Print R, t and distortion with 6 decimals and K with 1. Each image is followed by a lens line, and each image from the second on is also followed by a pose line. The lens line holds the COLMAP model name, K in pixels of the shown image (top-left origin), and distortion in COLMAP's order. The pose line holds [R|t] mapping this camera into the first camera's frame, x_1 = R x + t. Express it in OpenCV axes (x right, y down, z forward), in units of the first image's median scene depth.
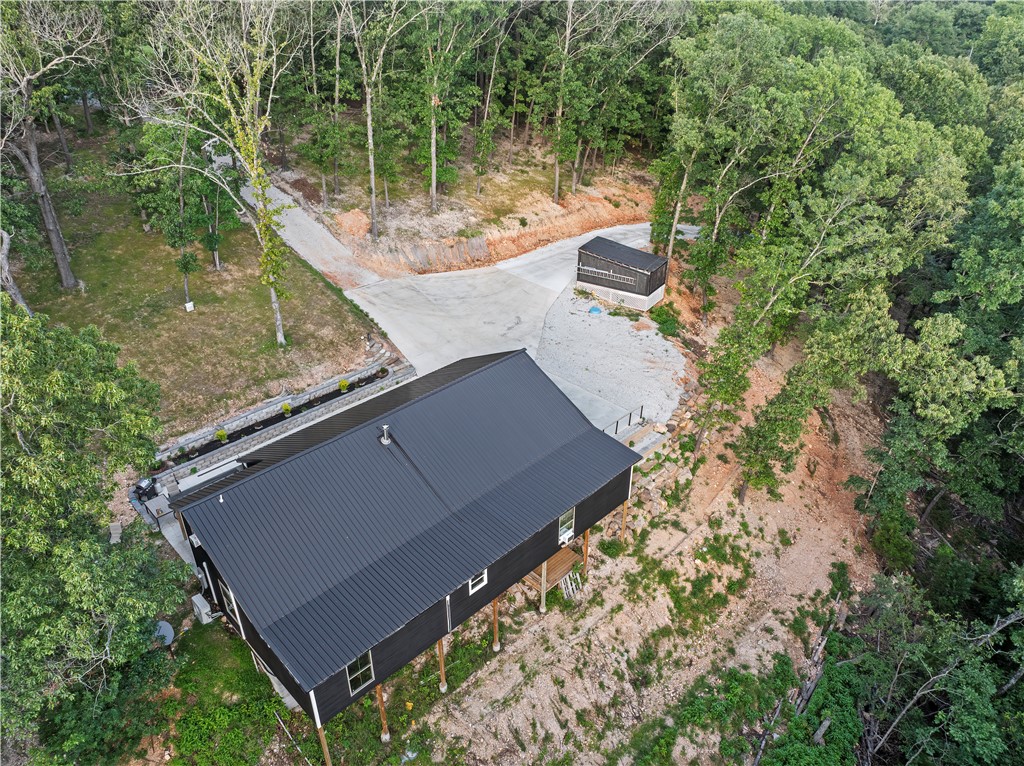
lens RADIAL K [[710.2, 0, 506.8], [0, 710.2, 383.5], [0, 0, 1]] dist [-0.039867, 0.003199]
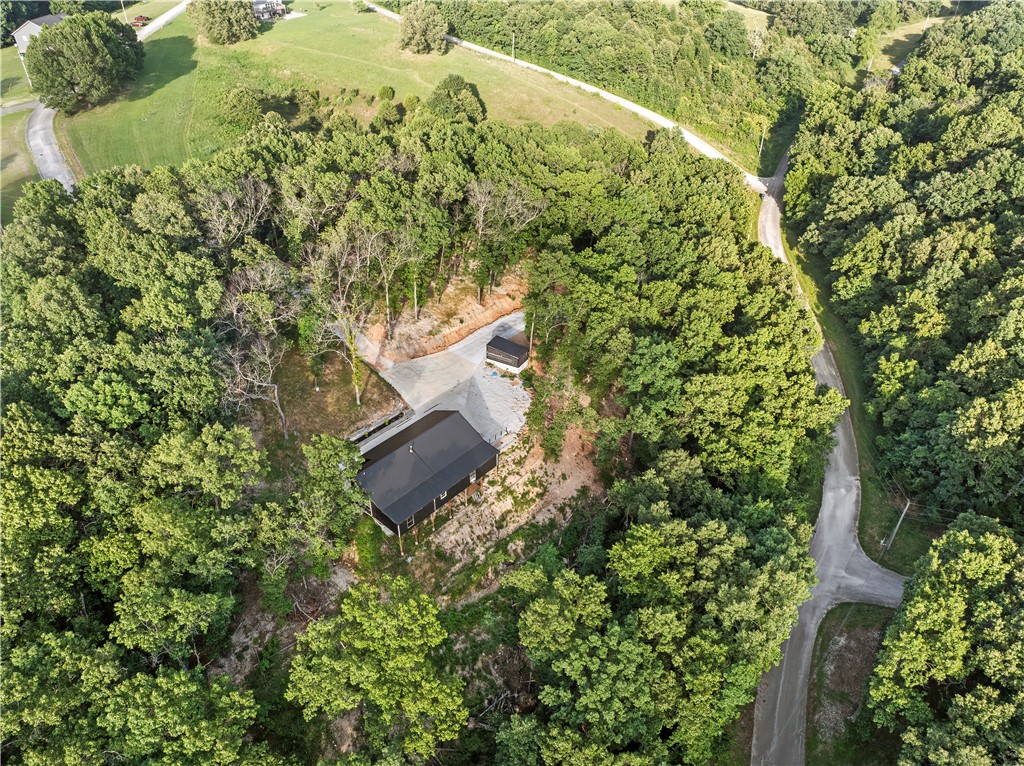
lens RADIAL K [[710.2, 0, 506.8], [0, 710.2, 383.5], [0, 0, 1]] dist [-0.039867, 0.003199]
pose [[0.998336, -0.031345, 0.048402, 0.081691], [0.026873, 0.995540, 0.090429, -0.390237], [-0.051020, -0.088978, 0.994726, -1.667657]]
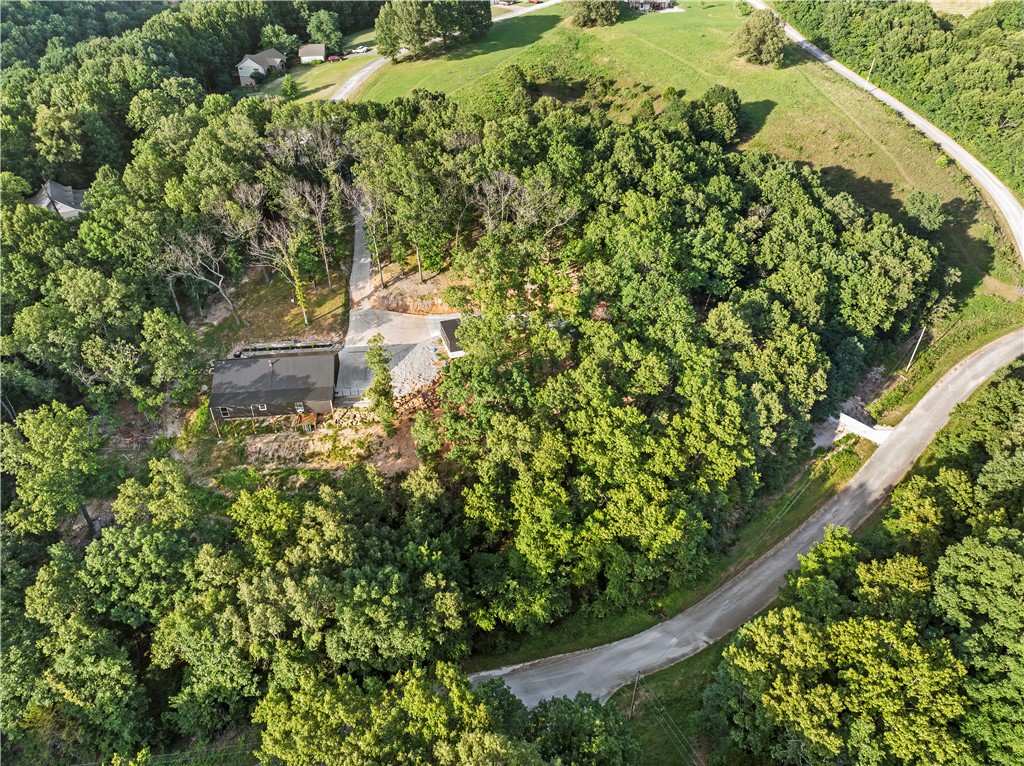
lens RADIAL K [[710.2, 0, 506.8], [0, 710.2, 383.5], [0, 0, 1]] dist [-0.039867, 0.003199]
pose [[0.781752, 0.360229, -0.509018, 2.158821], [-0.312436, 0.932687, 0.180217, -0.697713], [0.539674, 0.018150, 0.841679, -1.106754]]
